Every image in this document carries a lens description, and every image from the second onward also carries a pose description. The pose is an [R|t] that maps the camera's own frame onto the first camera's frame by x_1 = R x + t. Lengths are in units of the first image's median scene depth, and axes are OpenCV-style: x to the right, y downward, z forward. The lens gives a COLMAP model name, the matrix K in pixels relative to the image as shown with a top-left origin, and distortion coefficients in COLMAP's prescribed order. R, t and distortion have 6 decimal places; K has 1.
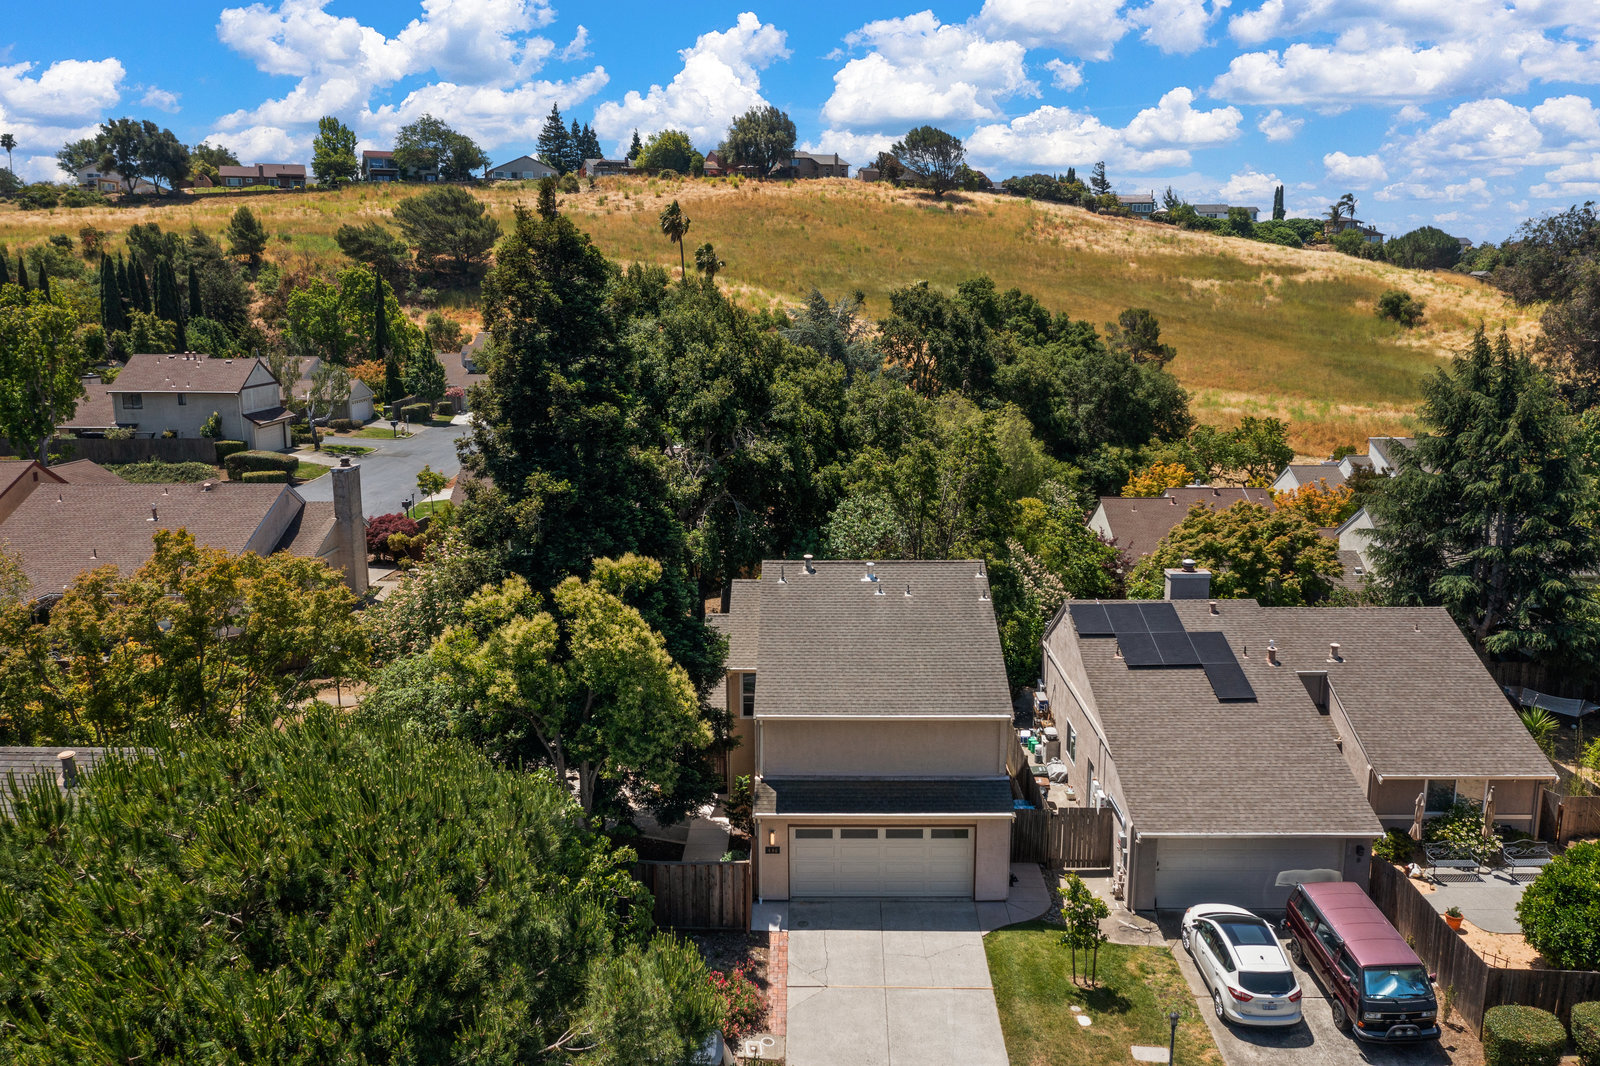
lens RADIAL K [[1265.0, 0, 800.0], [0, 1265.0, 533.0], [0, 0, 1]] dist [-0.012963, 0.002816]
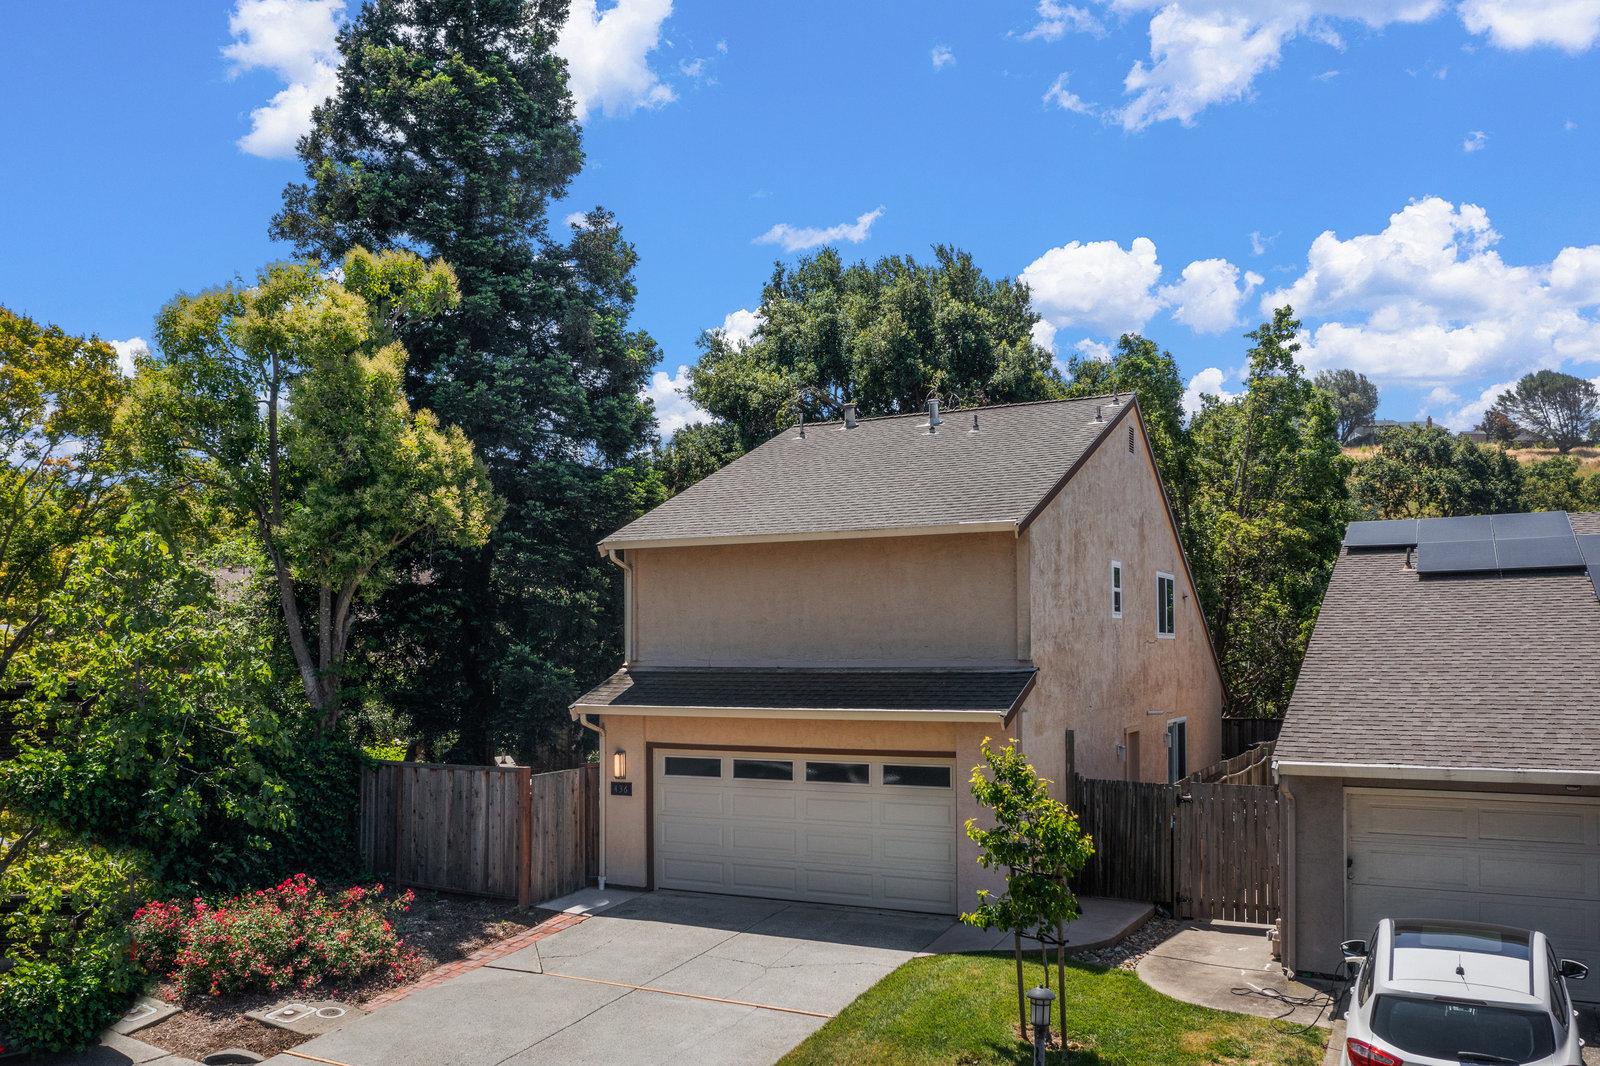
lens RADIAL K [[1295.0, 0, 857.3], [0, 1295.0, 631.3], [0, 0, 1]] dist [-0.010021, -0.007420]
pose [[0.894052, -0.013317, -0.447765, 0.140998], [-0.094312, 0.971558, -0.217208, 0.126097], [0.437922, 0.236425, 0.867368, 0.222595]]
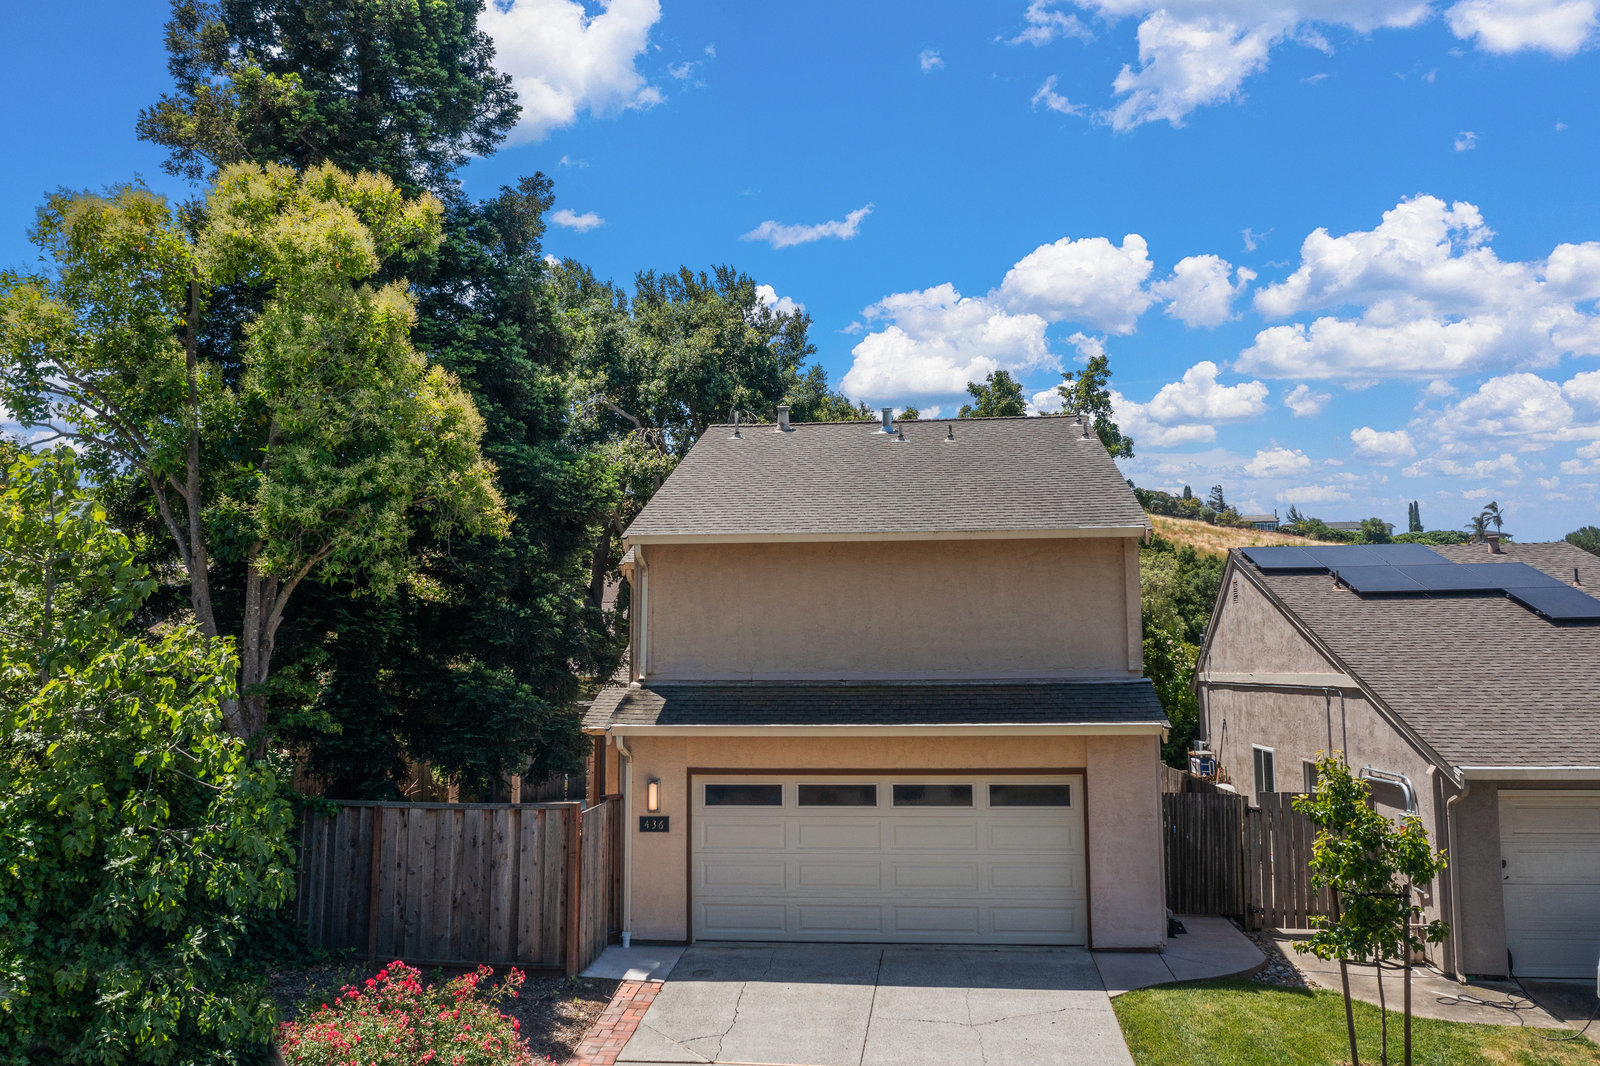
lens RADIAL K [[1192.2, 0, 800.7], [0, 1192.2, 568.5], [0, 0, 1]] dist [0.029278, -0.072077]
pose [[0.993789, -0.019014, -0.109645, 0.036404], [-0.015758, 0.951319, -0.307806, 0.125833], [0.110160, 0.307622, 0.945110, 0.229812]]
